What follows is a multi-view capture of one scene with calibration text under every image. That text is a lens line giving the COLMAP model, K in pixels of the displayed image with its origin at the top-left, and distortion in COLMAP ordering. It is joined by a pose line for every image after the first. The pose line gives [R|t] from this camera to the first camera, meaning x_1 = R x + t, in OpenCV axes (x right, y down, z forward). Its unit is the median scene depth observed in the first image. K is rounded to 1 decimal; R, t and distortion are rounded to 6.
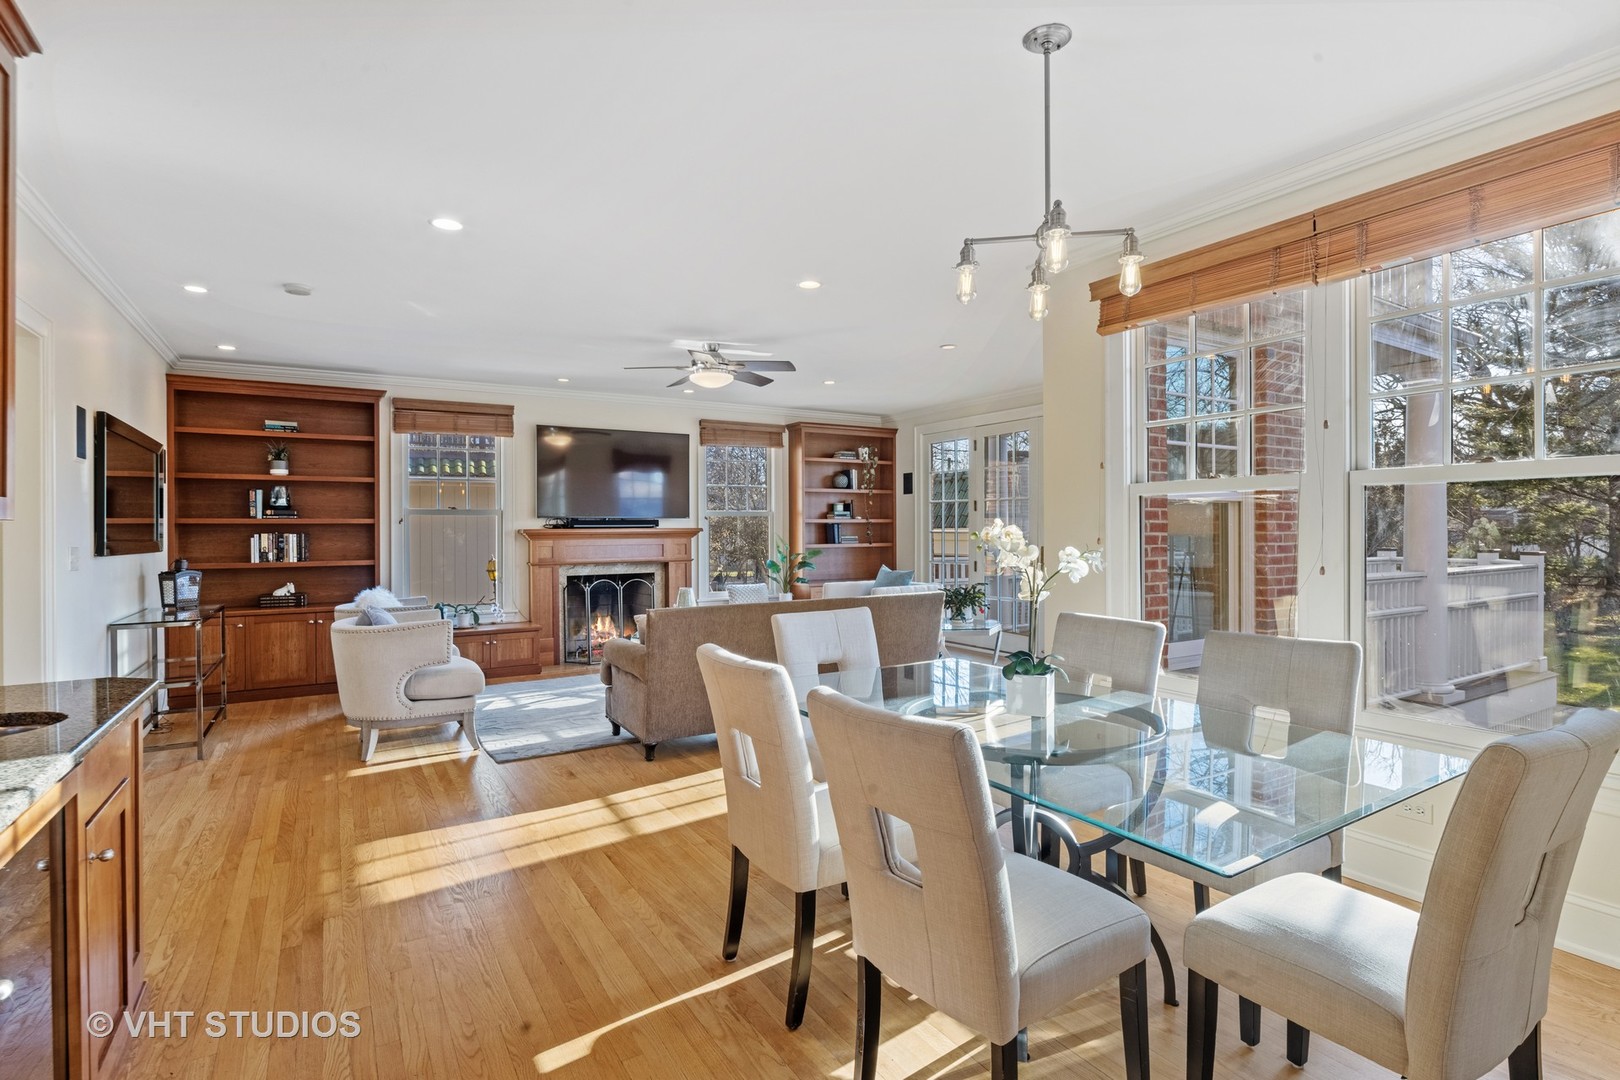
lens RADIAL K [[800.2, 0, 825.6], [0, 800.2, 541.3], [0, 0, 1]] dist [-0.002226, -0.002116]
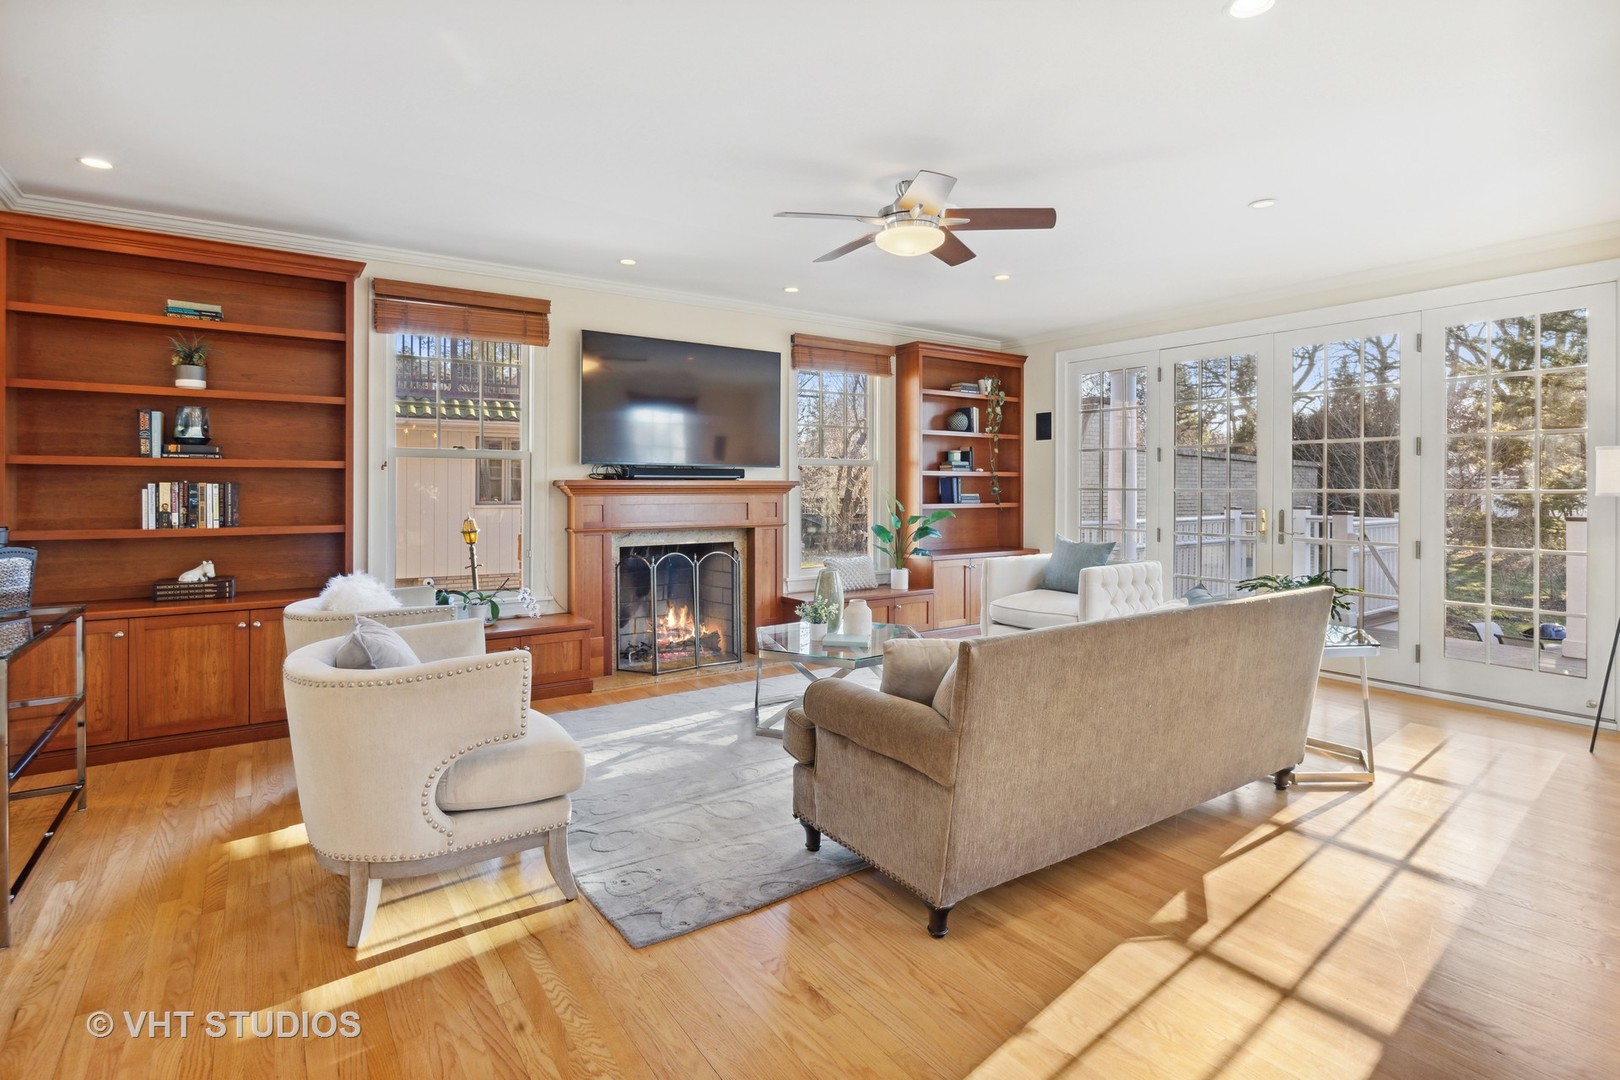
lens RADIAL K [[800.2, 0, 821.1], [0, 800.2, 496.5], [0, 0, 1]] dist [-0.002226, -0.002116]
pose [[0.998406, 0.007175, 0.055979, -0.216187], [-0.007016, 0.999971, -0.003037, -0.000290], [-0.056000, 0.002639, 0.998427, 0.334160]]
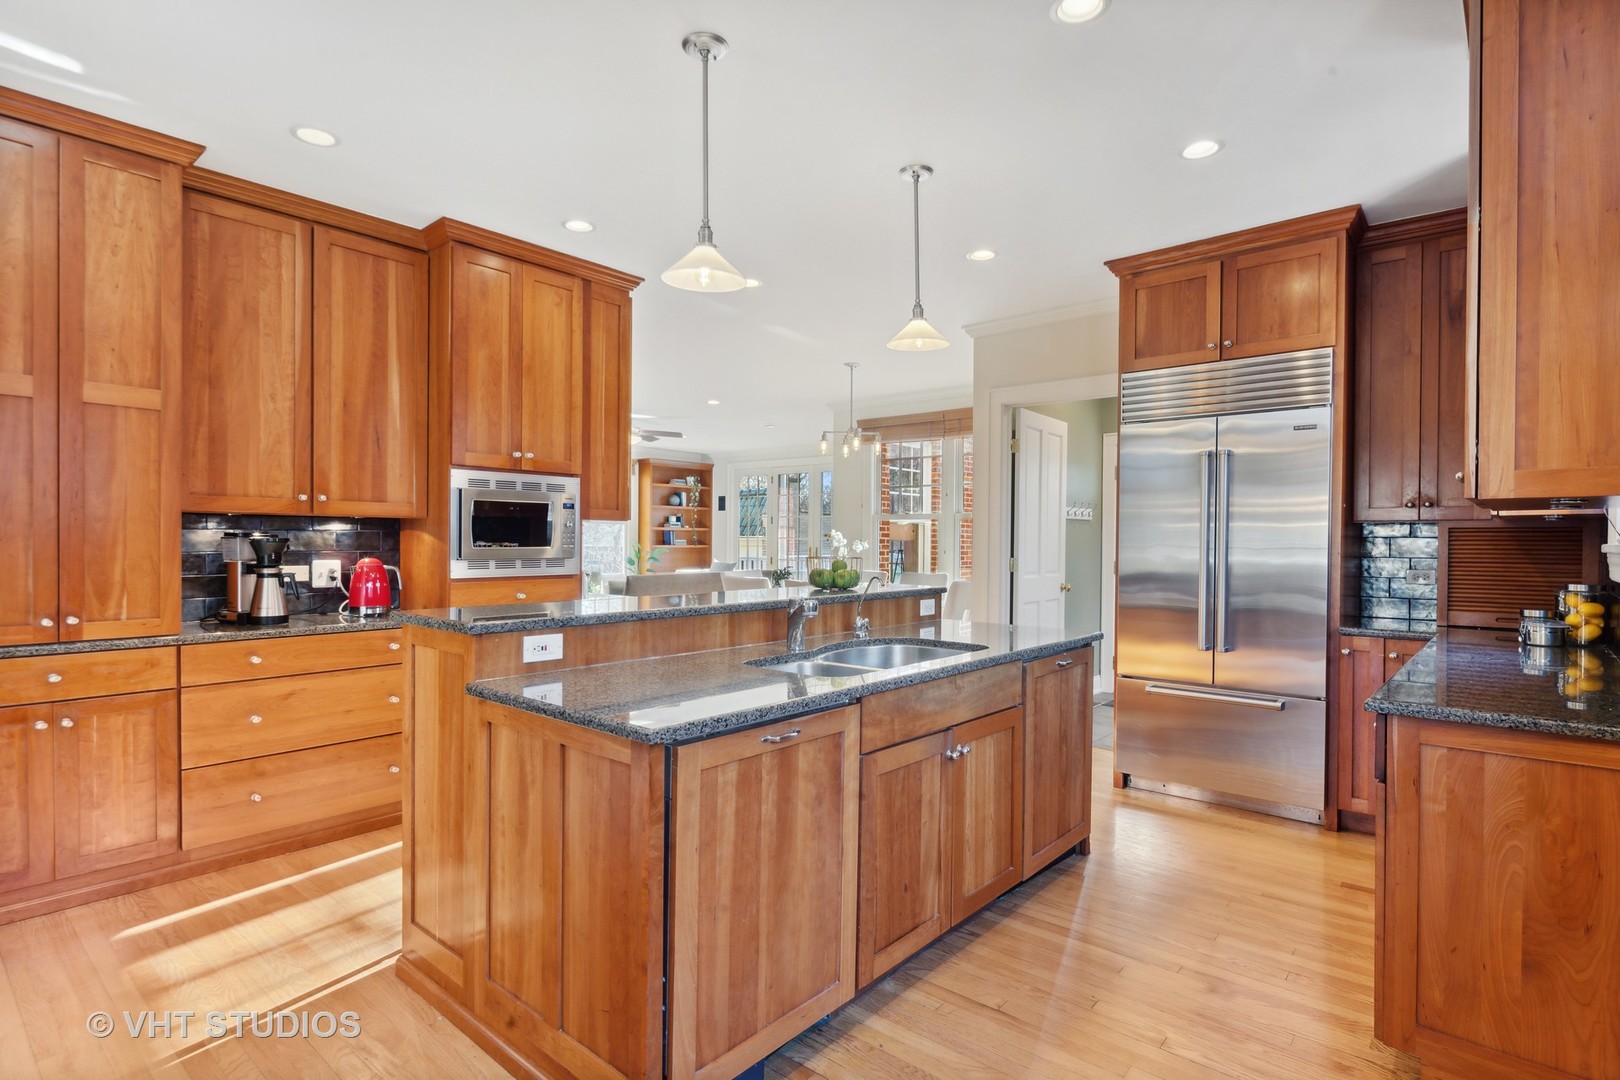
lens RADIAL K [[800.2, 0, 812.2], [0, 800.2, 543.4], [0, 0, 1]] dist [-0.002226, -0.002116]
pose [[0.953636, 0.009782, 0.300802, -0.238382], [-0.007306, 0.999930, -0.009354, 0.015183], [-0.300872, 0.006723, 0.953641, -0.563642]]
